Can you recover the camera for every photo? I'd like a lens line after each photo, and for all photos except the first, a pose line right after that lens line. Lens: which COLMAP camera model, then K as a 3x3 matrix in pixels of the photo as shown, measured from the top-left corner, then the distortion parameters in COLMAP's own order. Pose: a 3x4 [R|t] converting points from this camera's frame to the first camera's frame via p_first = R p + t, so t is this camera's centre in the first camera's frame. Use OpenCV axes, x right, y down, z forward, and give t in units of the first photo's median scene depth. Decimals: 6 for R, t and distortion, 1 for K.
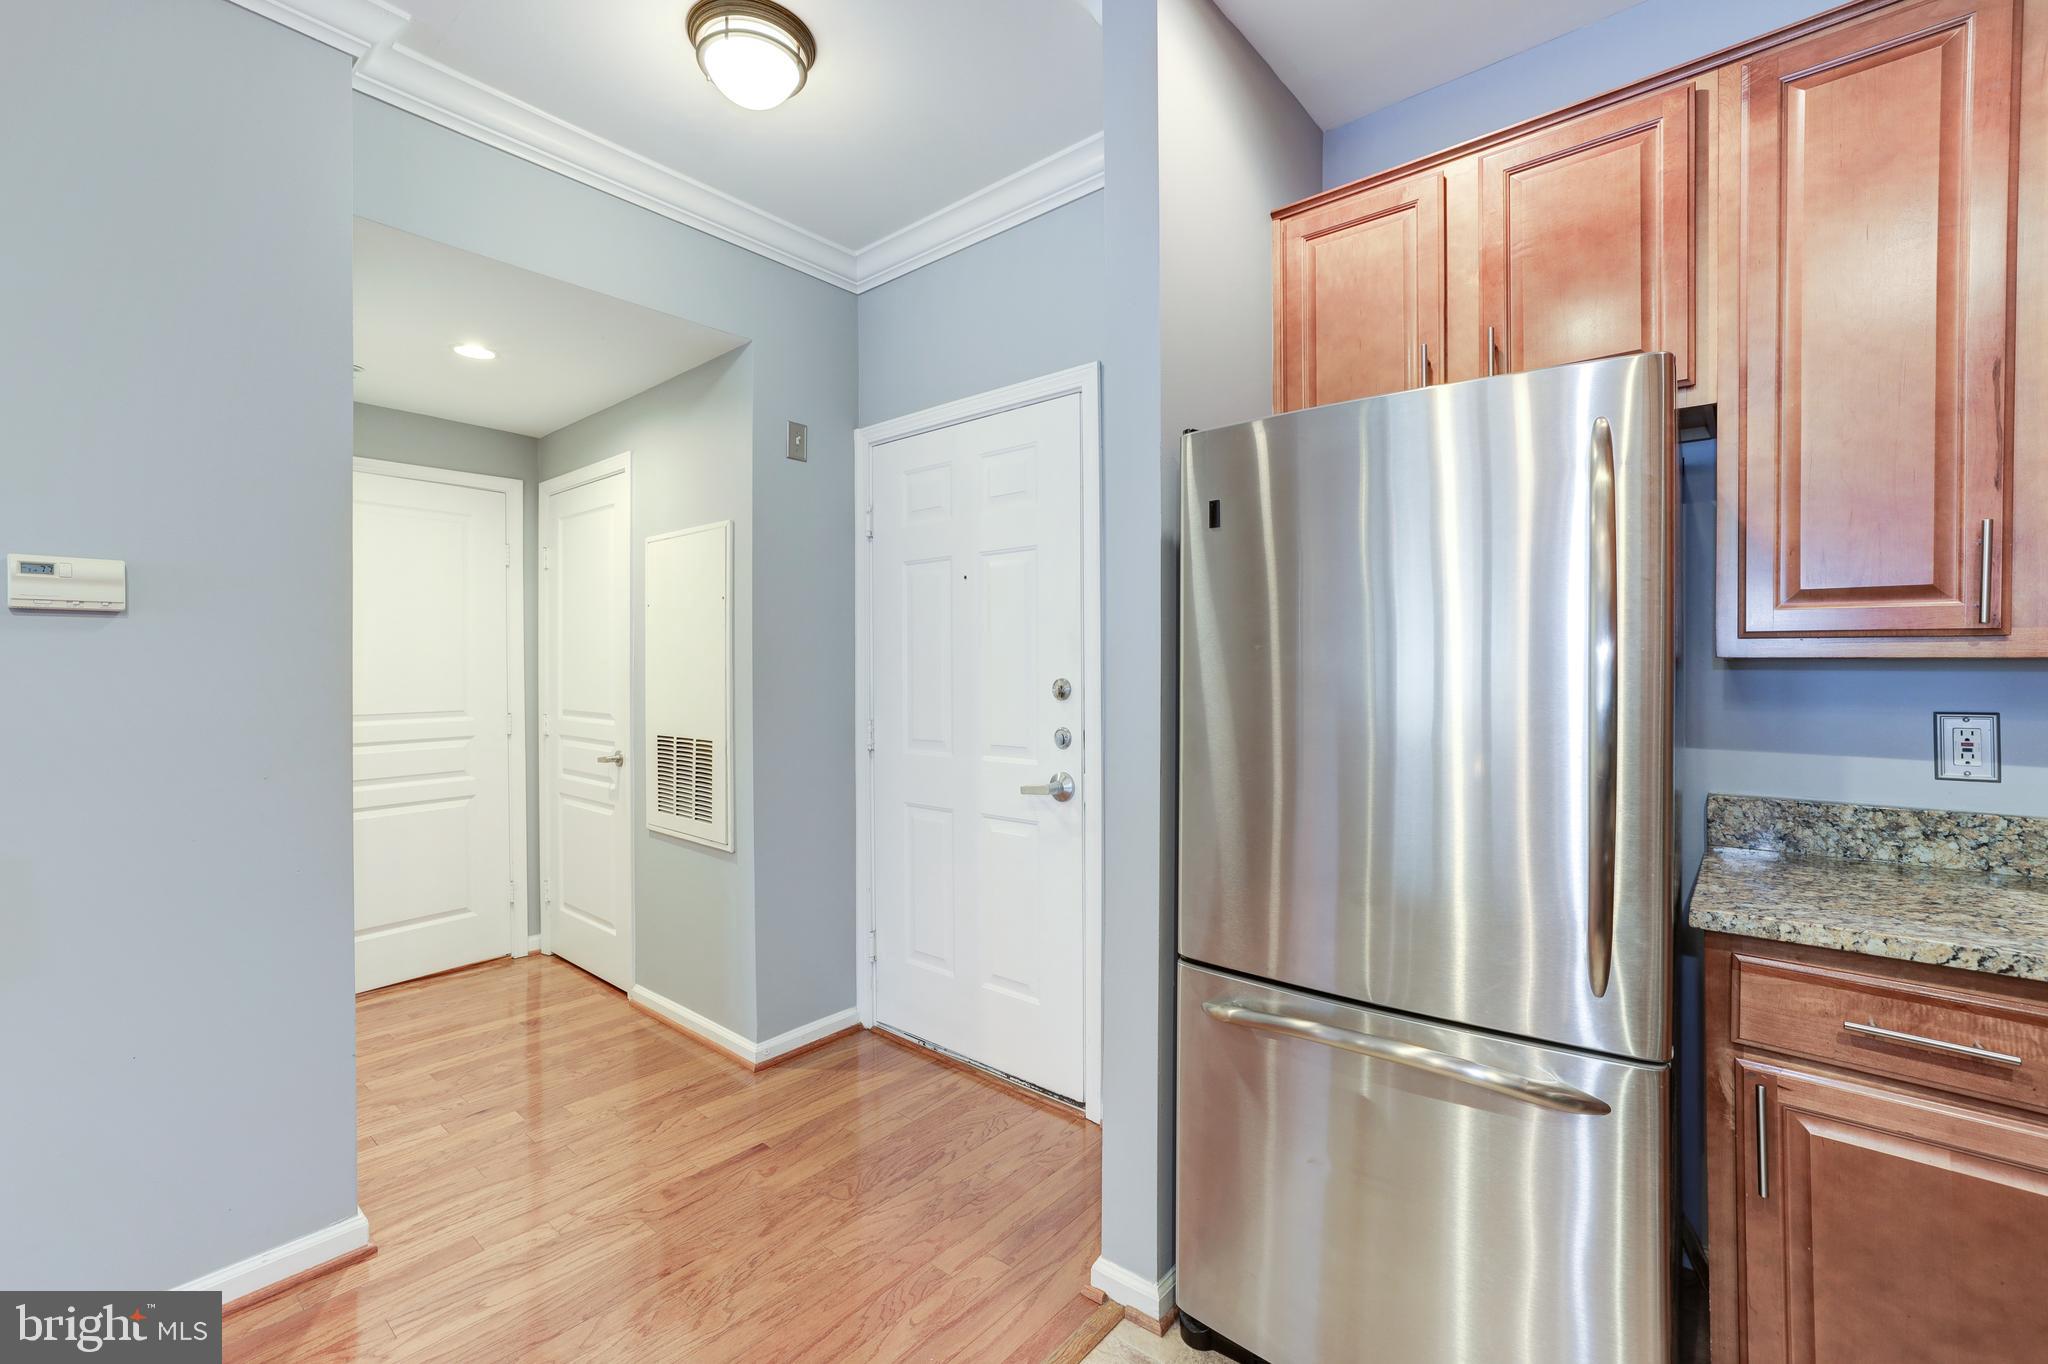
lens RADIAL K [[876.3, 0, 1008.1], [0, 876.3, 670.0], [0, 0, 1]] dist [-0.042239, 0.017982]
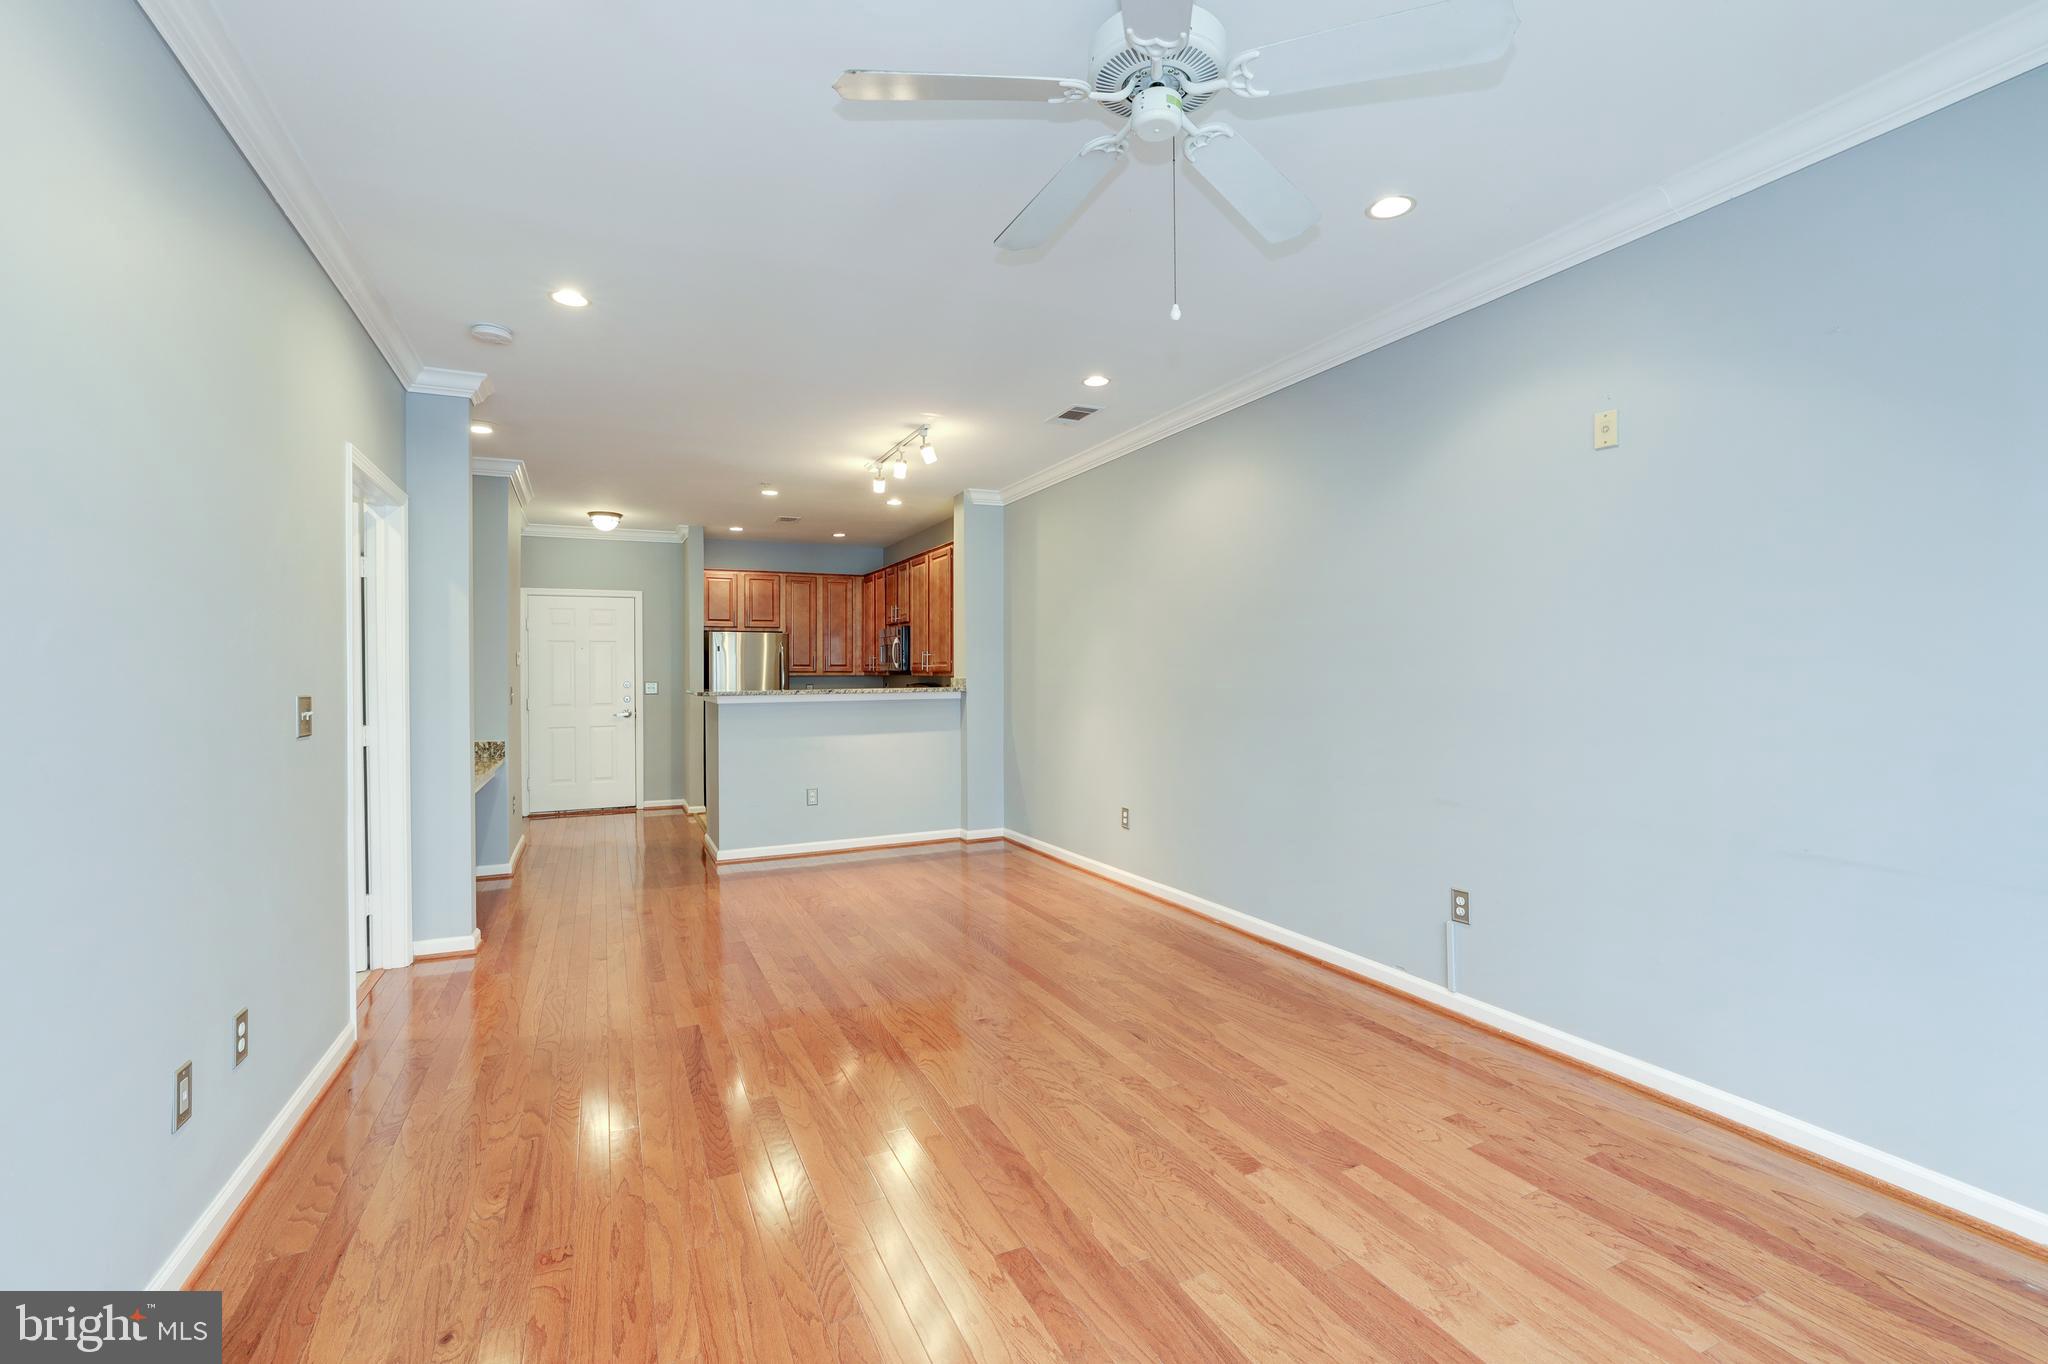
lens RADIAL K [[885.3, 0, 1024.7], [0, 885.3, 673.9], [0, 0, 1]] dist [-0.051141, 0.018627]
pose [[0.400773, -0.002399, 0.916174, -2.506173], [0.009013, 0.999959, -0.001324, -0.002432], [-0.916133, 0.008788, 0.400778, -1.817222]]
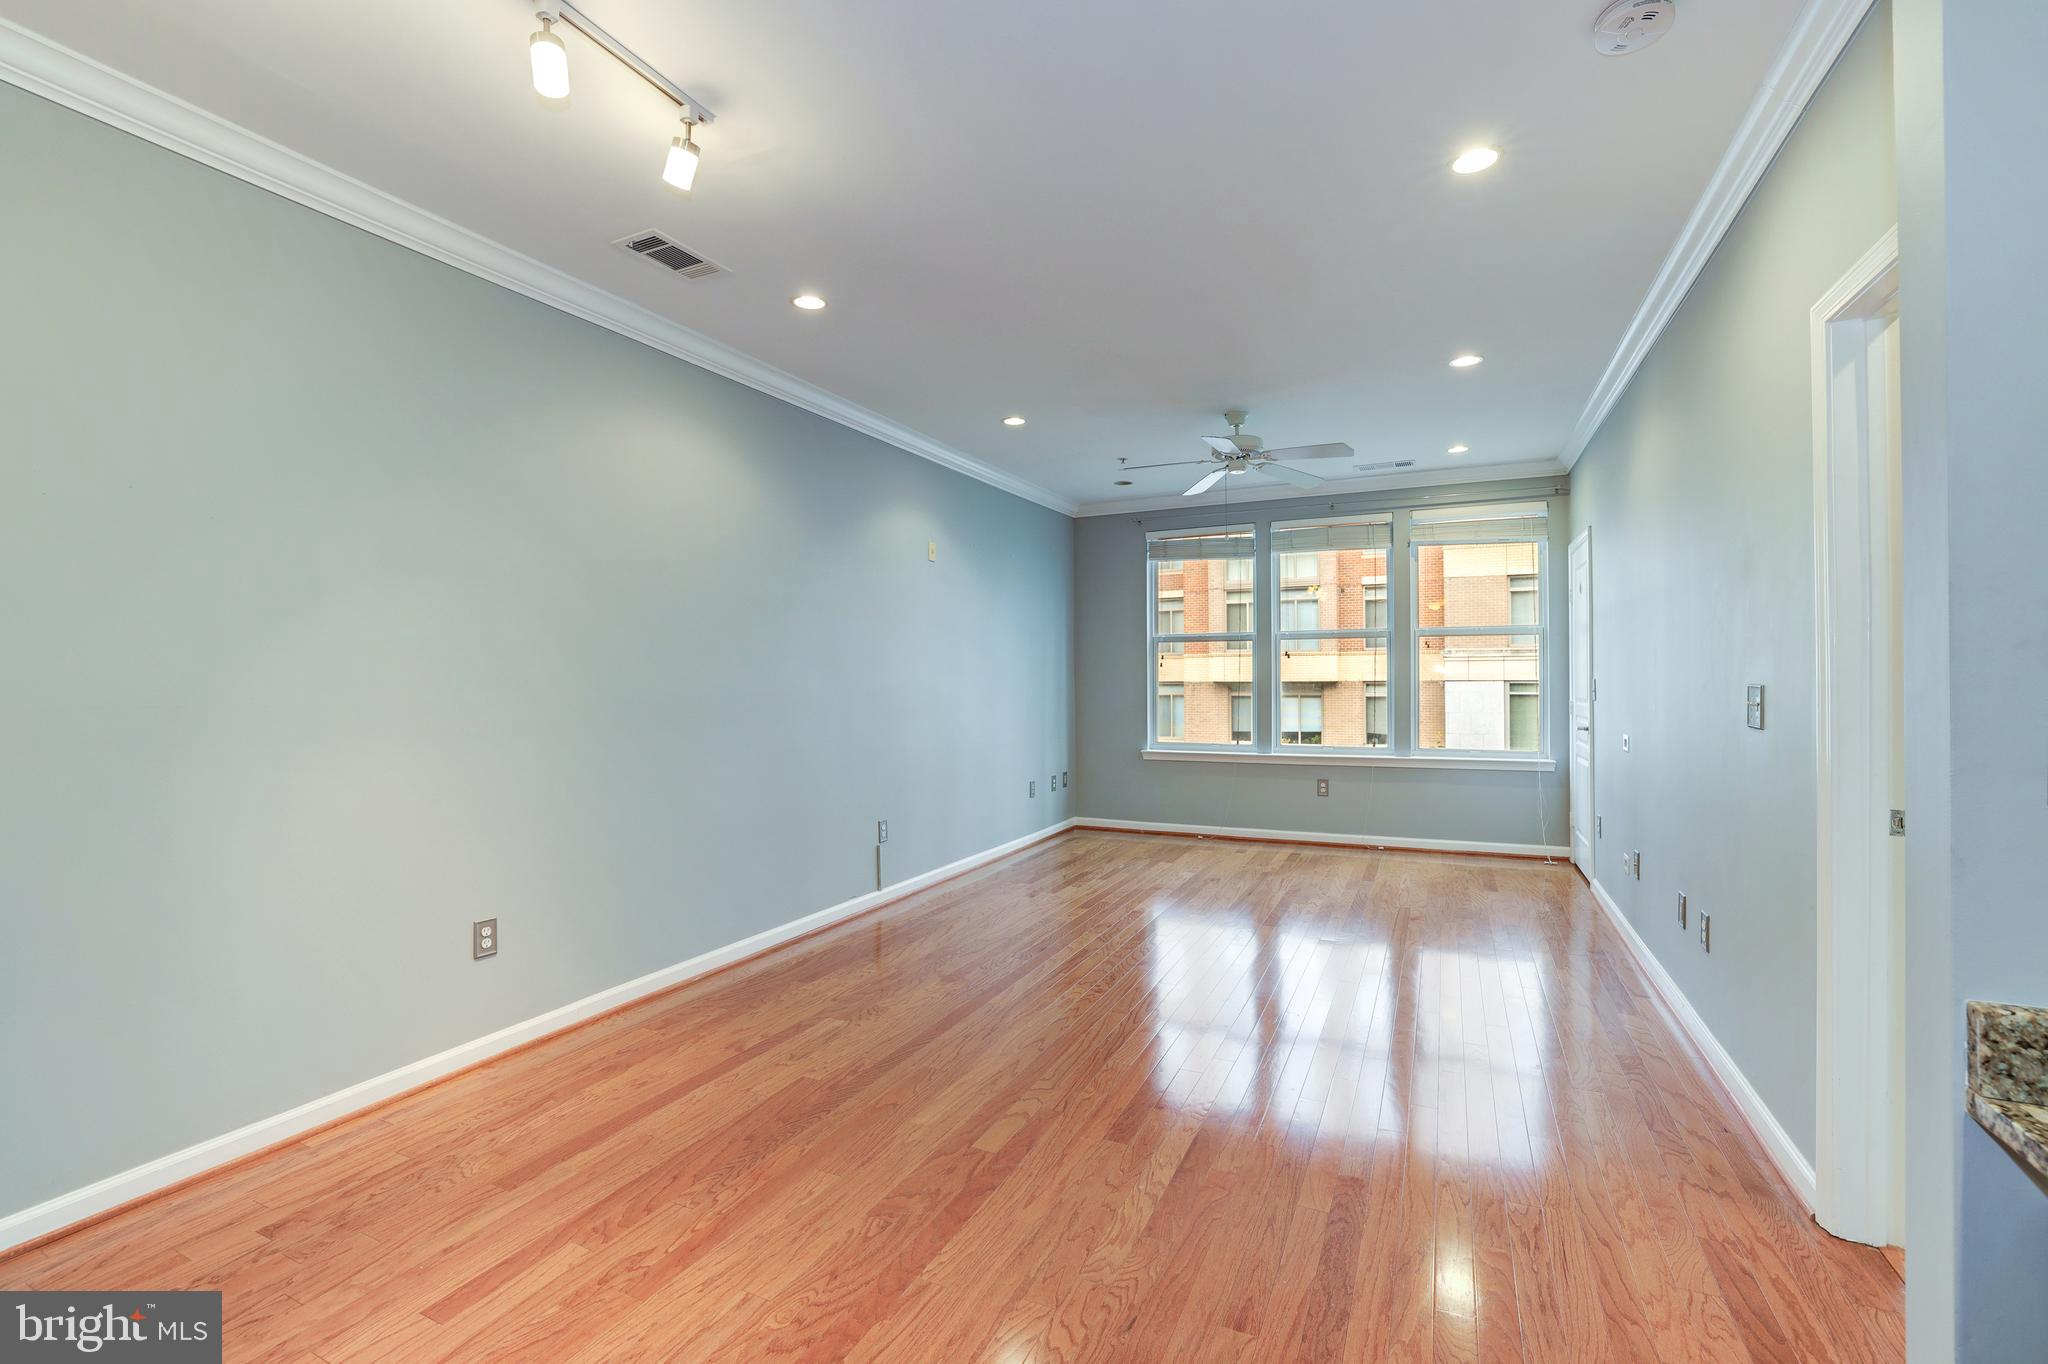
lens RADIAL K [[885.3, 0, 1024.7], [0, 885.3, 673.9], [0, 0, 1]] dist [-0.051141, 0.018627]
pose [[-0.965038, 0.003950, -0.262081, -0.797942], [0.005302, 0.999976, -0.004453, 0.004244], [0.262057, -0.005687, -0.965036, 0.171944]]
